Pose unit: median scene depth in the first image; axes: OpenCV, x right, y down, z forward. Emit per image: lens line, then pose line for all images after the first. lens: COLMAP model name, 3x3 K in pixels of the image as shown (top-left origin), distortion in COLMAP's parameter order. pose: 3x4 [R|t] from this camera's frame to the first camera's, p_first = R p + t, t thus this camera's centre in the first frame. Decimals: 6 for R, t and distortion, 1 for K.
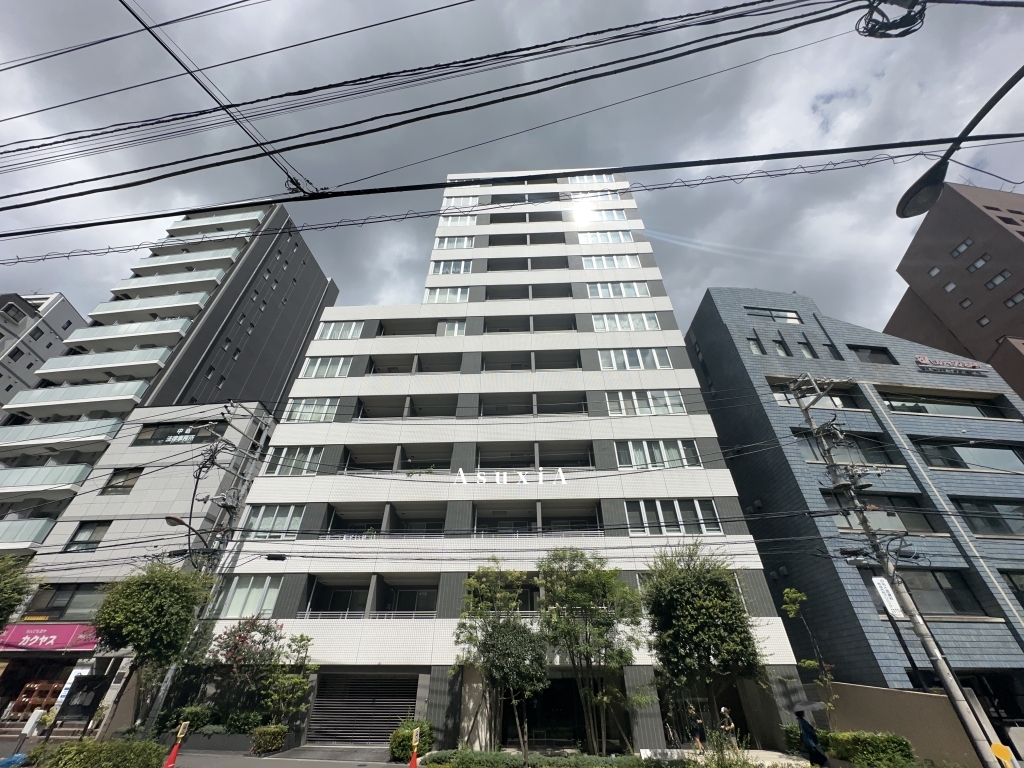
lens RADIAL K [[415.2, 0, 513.2], [0, 415.2, 380.2], [0, 0, 1]] dist [-0.000021, 0.000737]
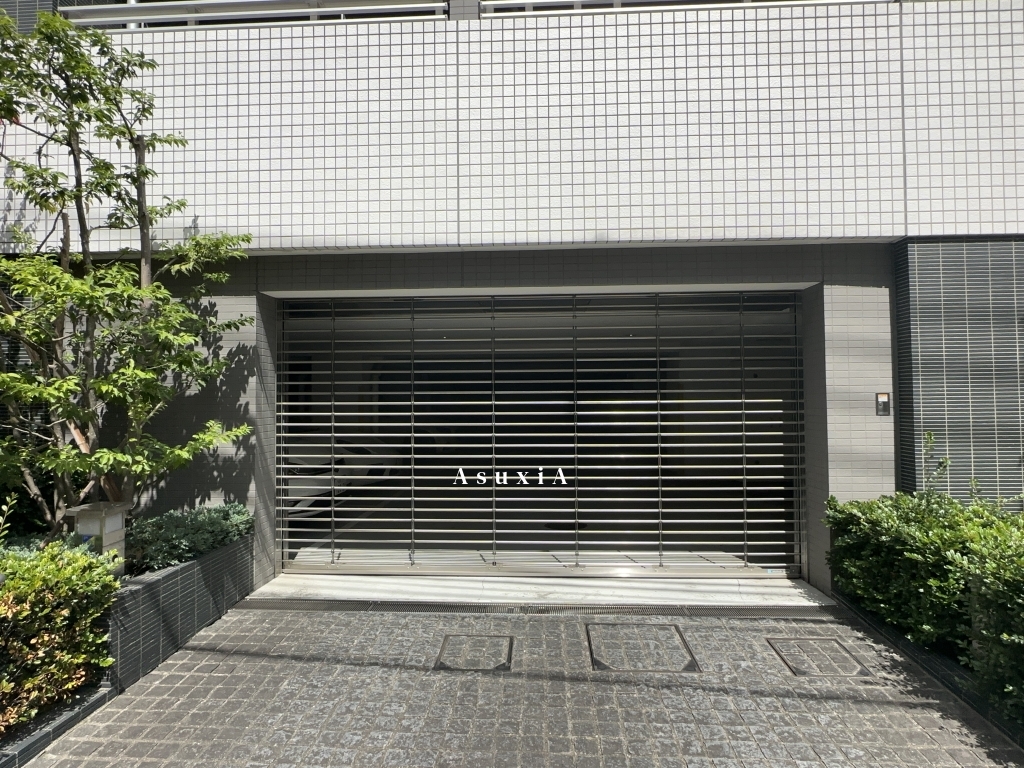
lens RADIAL K [[570.2, 0, 514.4], [0, 570.2, 379.3], [0, 0, 1]] dist [0.003086, -0.001789]
pose [[0.999976, -0.006387, -0.002856, -0.285999], [0.006810, 0.795174, 0.606343, 0.468963], [-0.001601, -0.606348, 0.795198, 0.622285]]
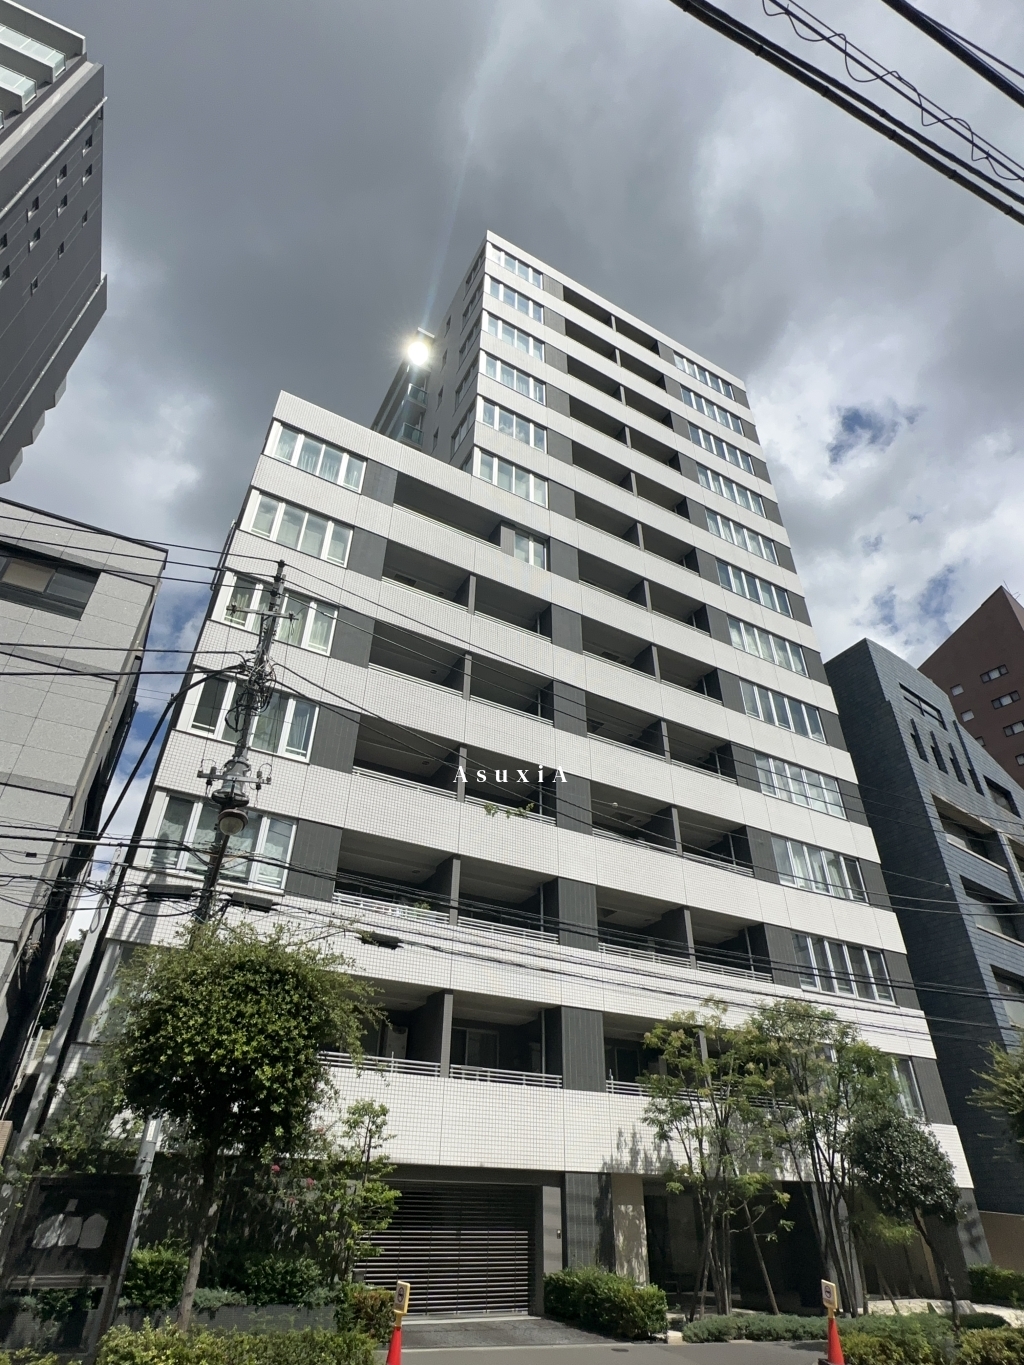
lens RADIAL K [[760.1, 0, 537.1], [0, 760.1, 676.3], [0, 0, 1]] dist [0.003086, -0.001789]
pose [[0.844770, 0.316767, 0.431304, -0.700618], [-0.331727, 0.942421, -0.042417, 0.093658], [-0.419906, -0.107243, 0.901209, 0.135115]]
